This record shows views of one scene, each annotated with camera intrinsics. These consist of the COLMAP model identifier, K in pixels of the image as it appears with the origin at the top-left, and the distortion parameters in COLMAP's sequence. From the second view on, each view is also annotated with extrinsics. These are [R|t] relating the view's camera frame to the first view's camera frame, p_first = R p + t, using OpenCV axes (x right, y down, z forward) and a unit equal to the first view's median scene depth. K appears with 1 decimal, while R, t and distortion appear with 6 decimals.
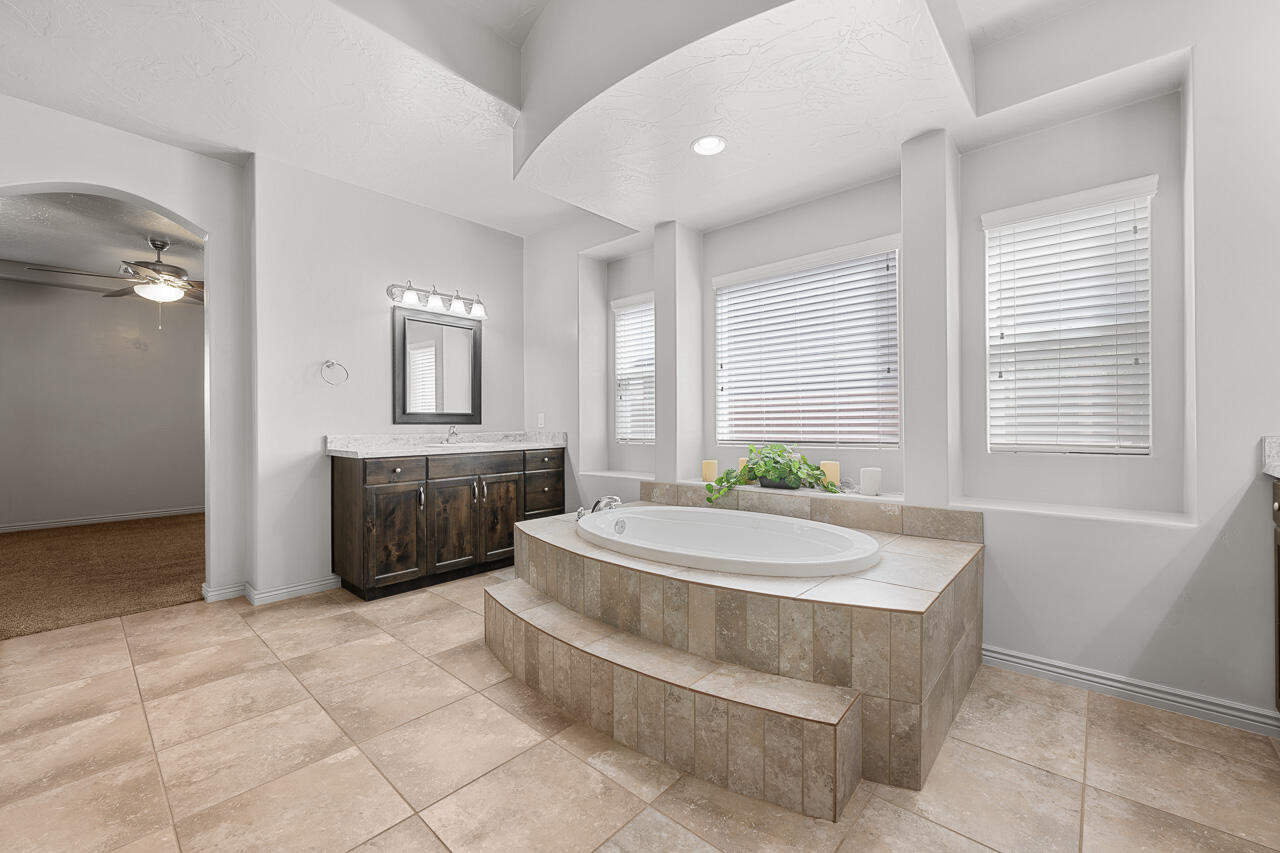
lens RADIAL K [[512.4, 0, 640.0], [0, 512.4, 426.5], [0, 0, 1]] dist [0.021587, -0.000229]
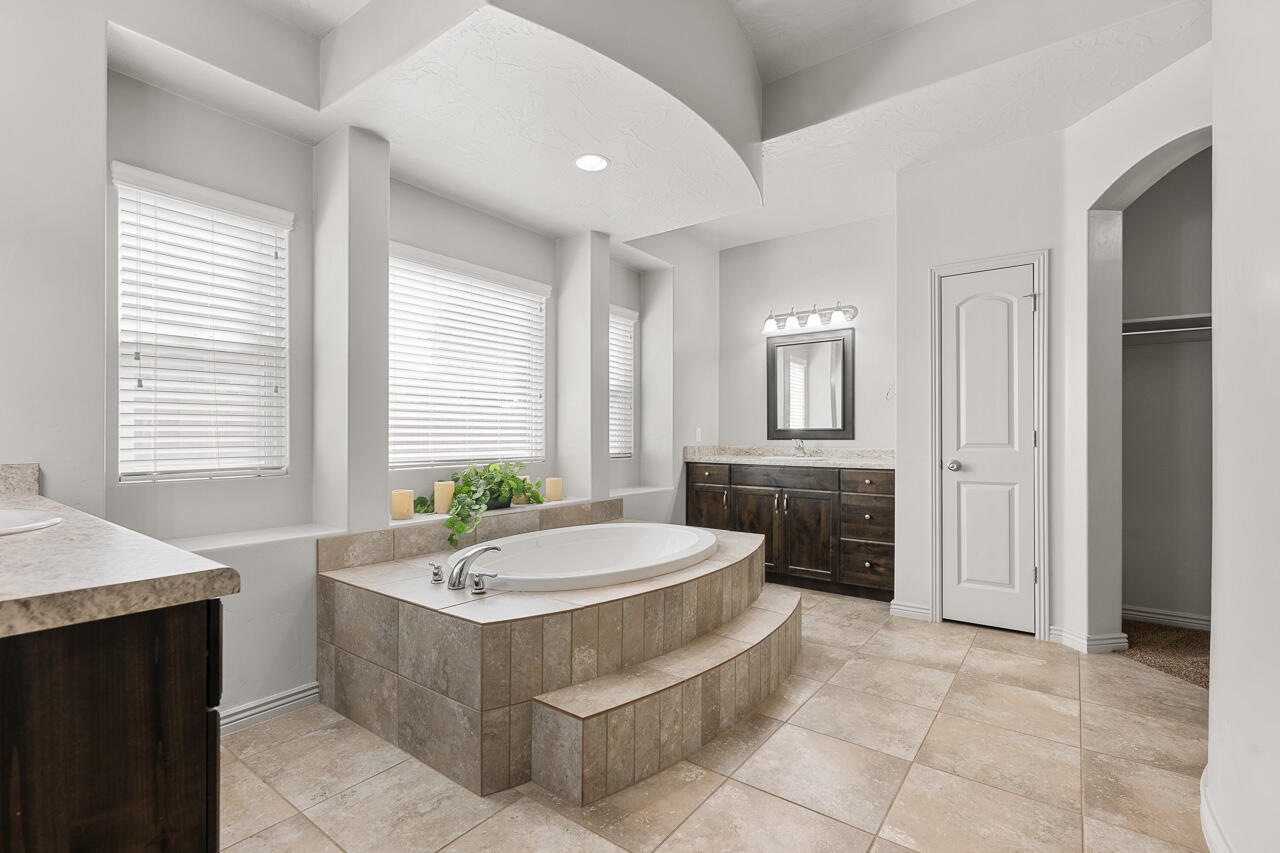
lens RADIAL K [[581.3, 0, 633.1], [0, 581.3, 454.3], [0, 0, 1]] dist [0.000137, 0.000274]
pose [[-0.090829, -0.018278, 0.995699, -1.211086], [0.004878, 0.999811, 0.018798, 0.001669], [-0.995855, 0.006564, -0.090723, 1.257445]]
